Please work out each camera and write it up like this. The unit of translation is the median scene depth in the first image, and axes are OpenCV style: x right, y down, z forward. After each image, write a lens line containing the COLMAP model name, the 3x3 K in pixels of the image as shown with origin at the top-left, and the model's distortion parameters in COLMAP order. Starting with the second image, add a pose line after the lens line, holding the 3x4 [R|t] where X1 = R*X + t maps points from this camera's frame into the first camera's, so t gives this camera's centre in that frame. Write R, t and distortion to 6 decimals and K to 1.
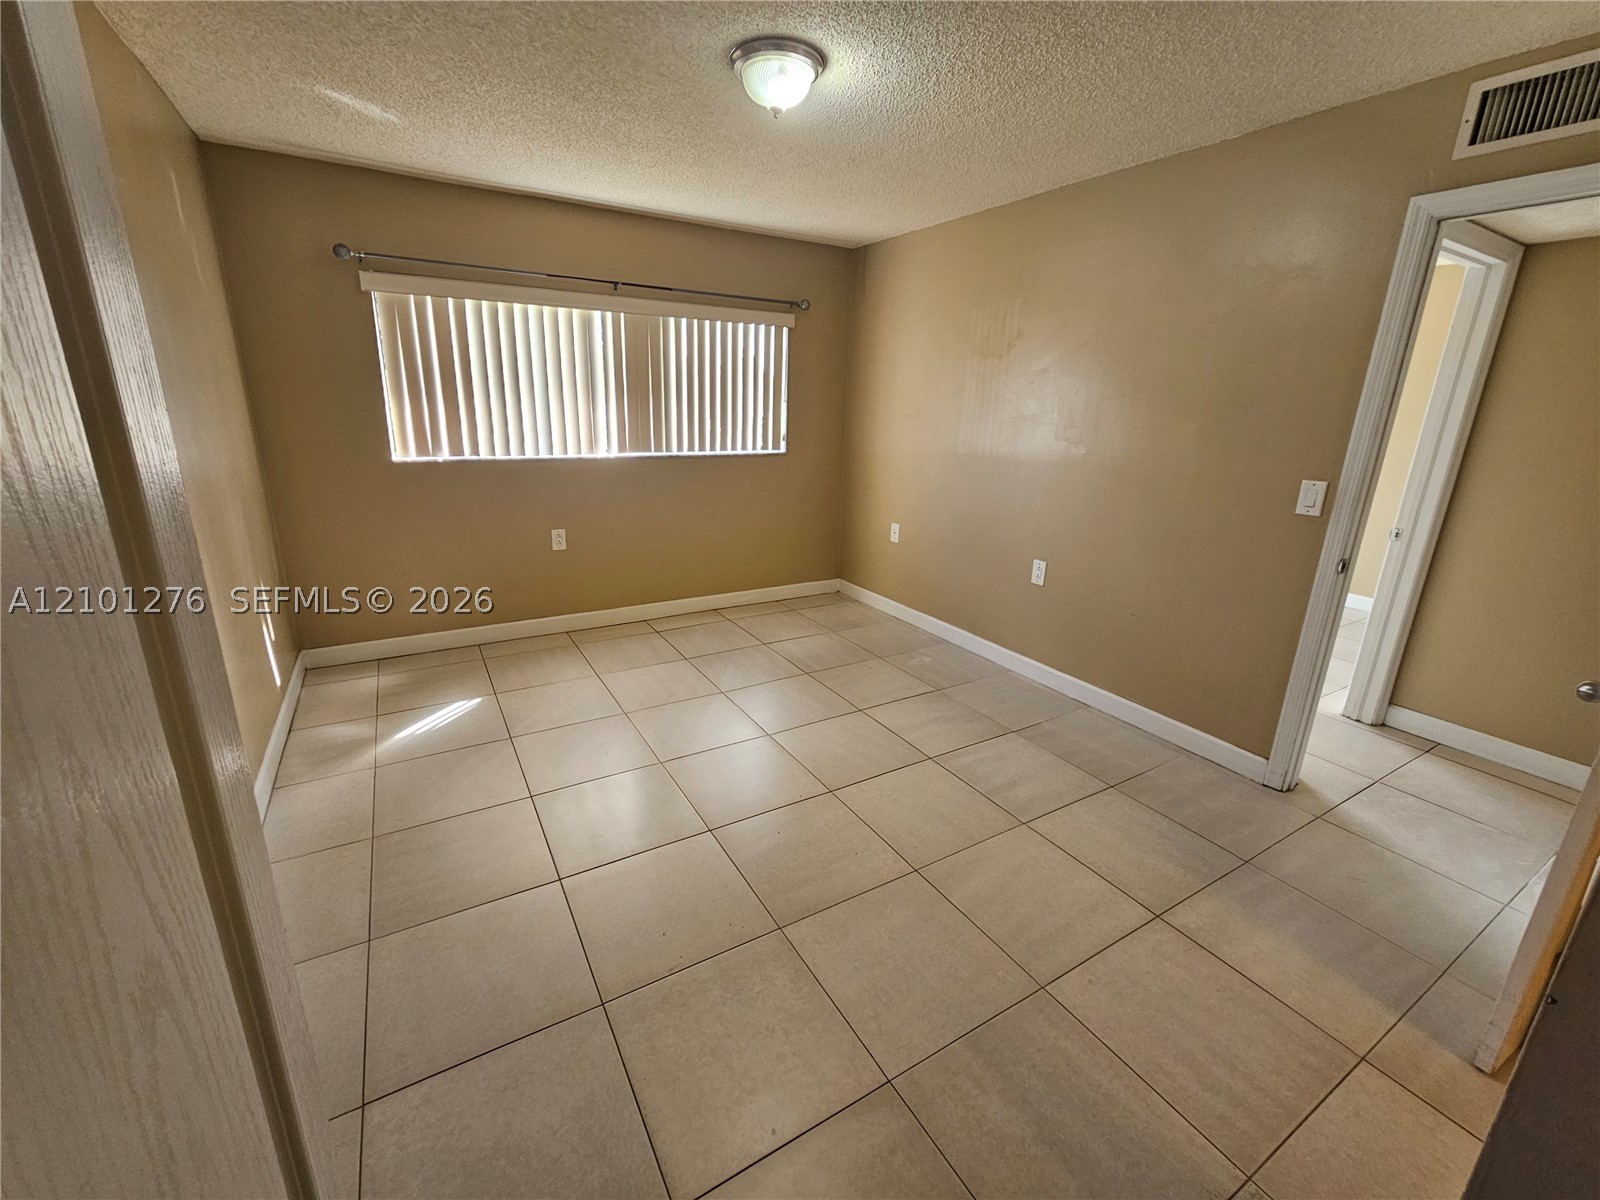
lens RADIAL K [[657.5, 0, 796.1], [0, 657.5, 591.1], [0, 0, 1]] dist [0.001364, 0.000236]
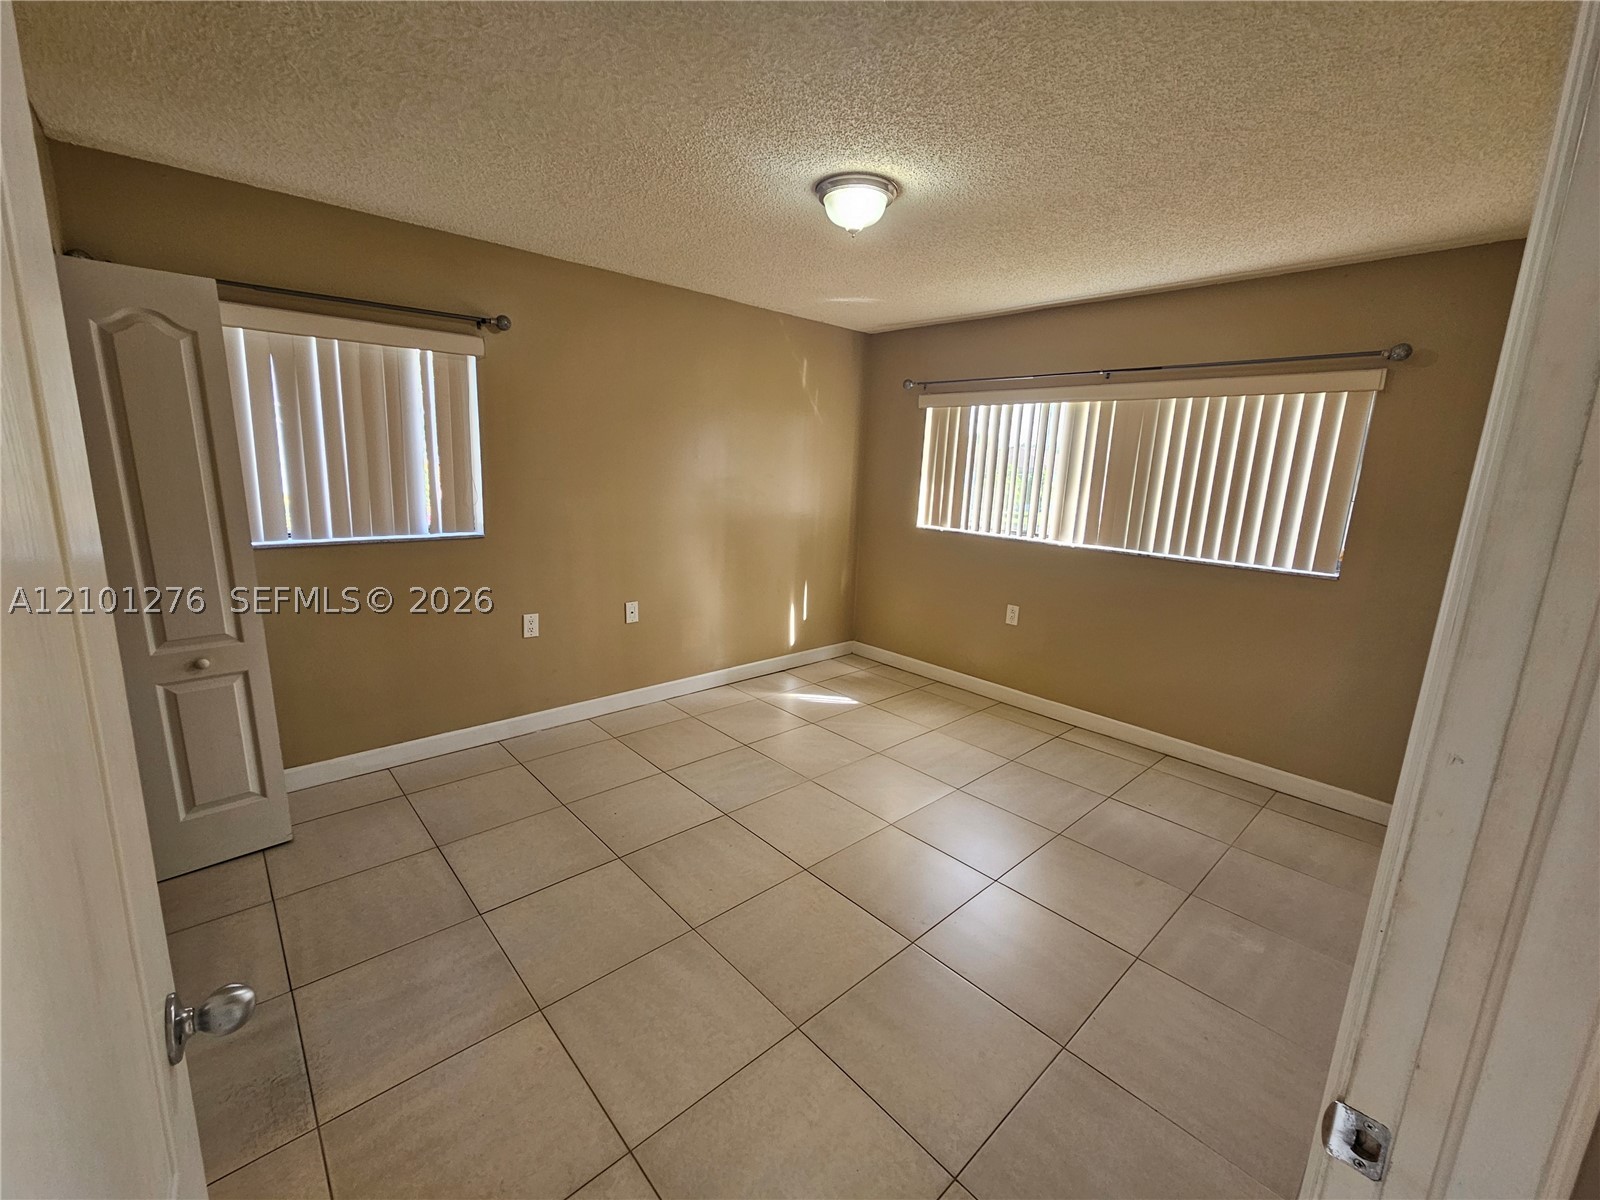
lens RADIAL K [[657.5, 0, 793.8], [0, 657.5, 594.9], [0, 0, 1]] dist [0.001364, 0.000236]
pose [[0.206241, 0.178754, -0.962035, 0.609271], [-0.307052, 0.945335, 0.109825, -0.122590], [0.929077, 0.272745, 0.249854, 0.416609]]
